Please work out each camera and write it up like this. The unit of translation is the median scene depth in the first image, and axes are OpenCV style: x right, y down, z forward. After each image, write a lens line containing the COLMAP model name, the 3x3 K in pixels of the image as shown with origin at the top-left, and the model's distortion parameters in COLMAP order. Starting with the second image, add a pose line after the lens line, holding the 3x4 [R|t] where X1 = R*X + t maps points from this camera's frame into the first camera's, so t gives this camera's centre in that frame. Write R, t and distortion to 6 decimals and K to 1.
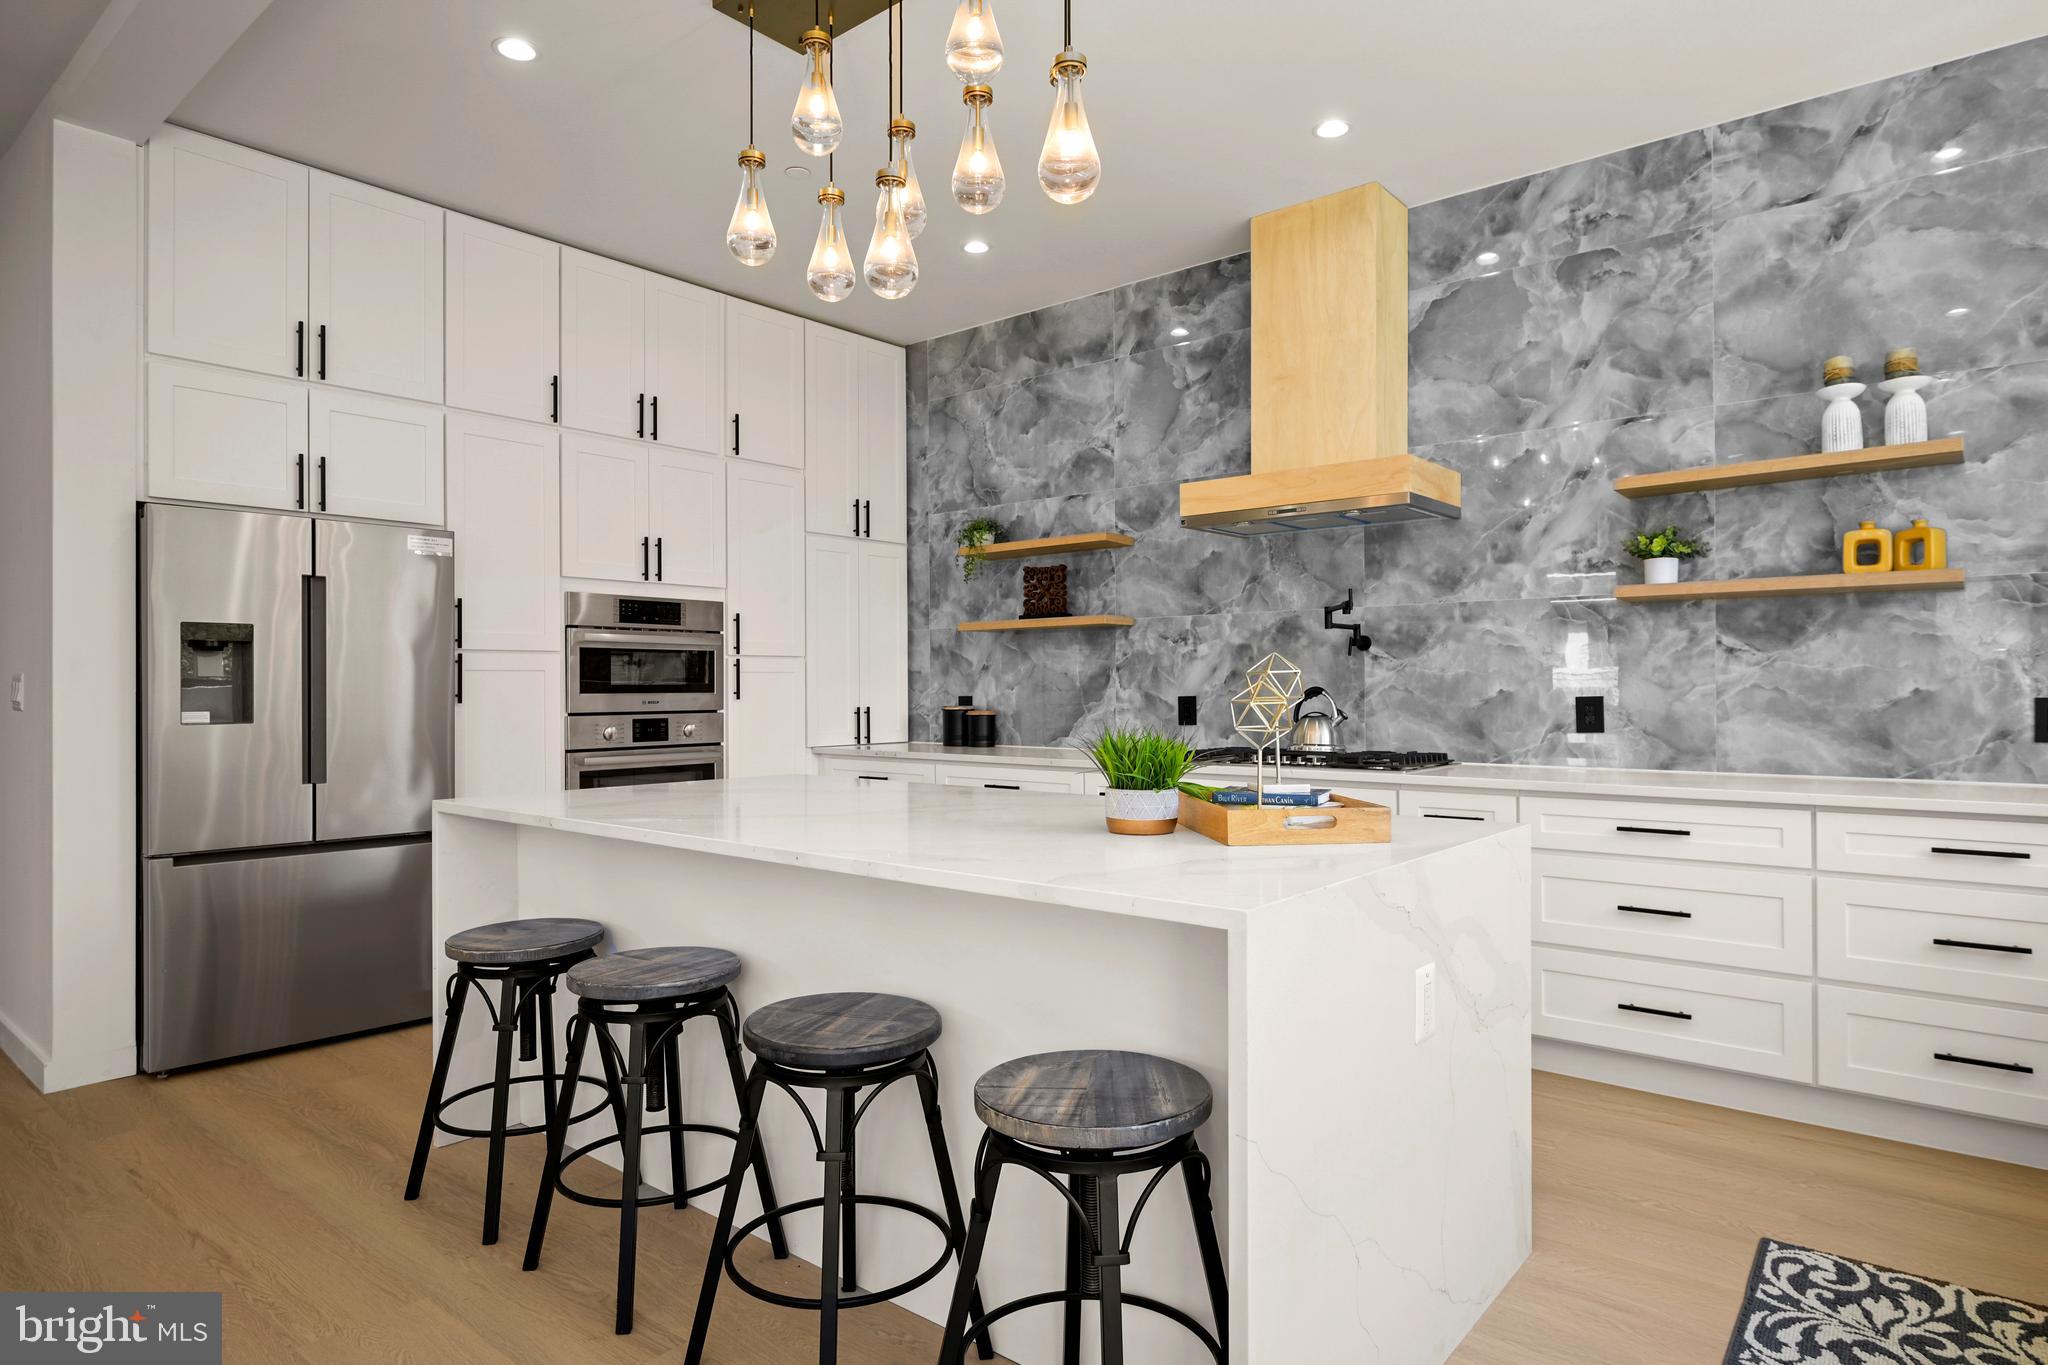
lens RADIAL K [[1159.9, 0, 1022.3], [0, 1159.9, 686.9], [0, 0, 1]] dist [-0.003090, -0.001855]
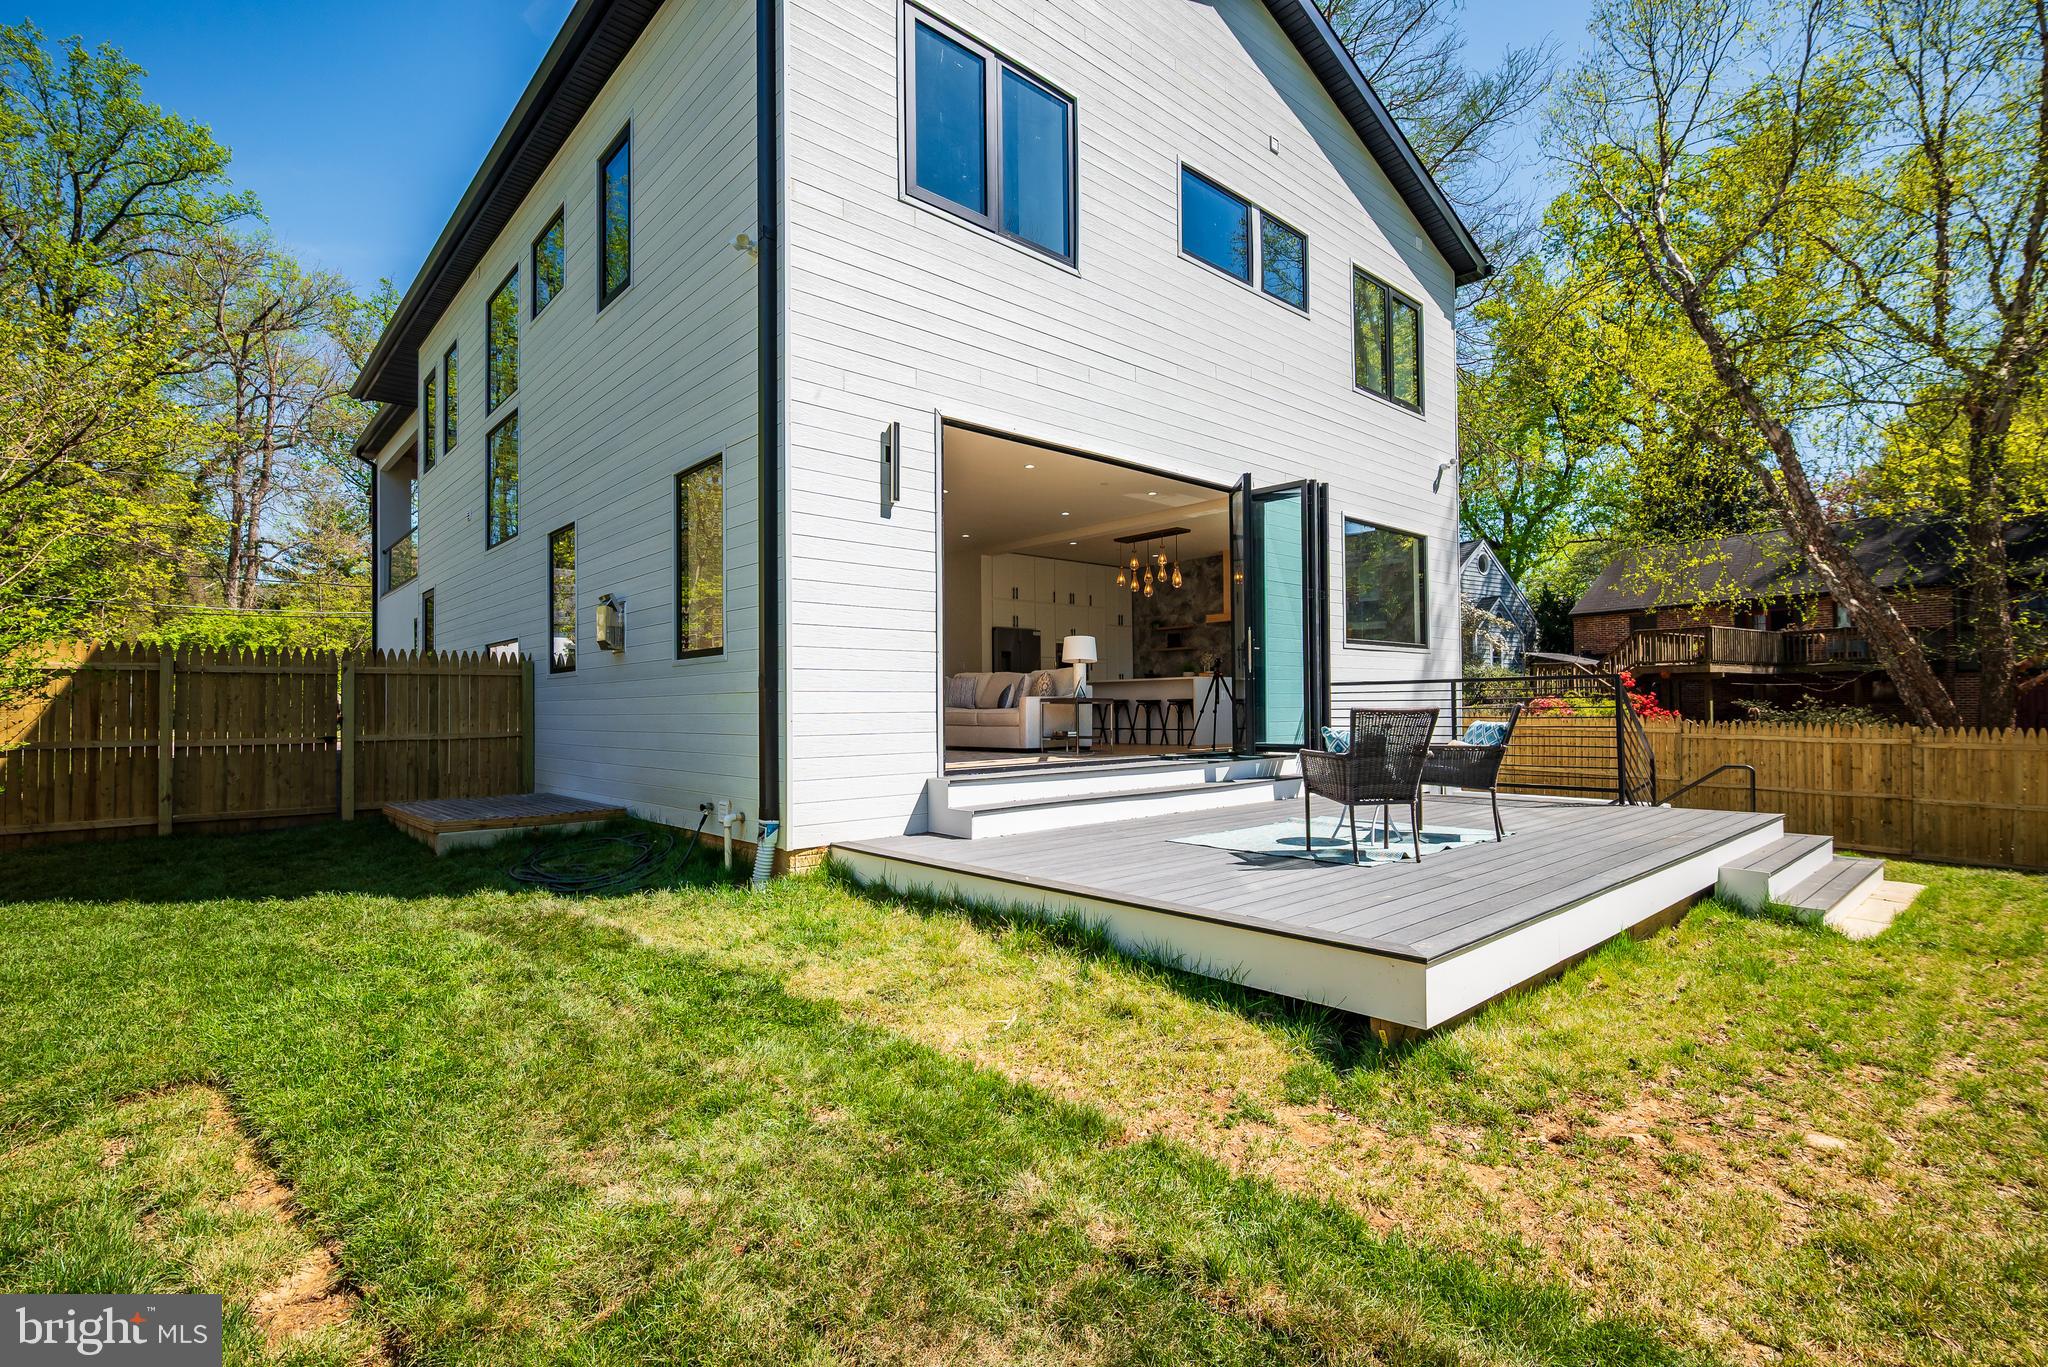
lens RADIAL K [[957.9, 0, 1021.9], [0, 957.9, 685.6], [0, 0, 1]] dist [0.000591, 0.000139]
pose [[0.990377, -0.010567, -0.137989, -0.040239], [0.007479, 0.999710, -0.022884, 0.130232], [0.138191, 0.021632, 0.990169, -2.128419]]
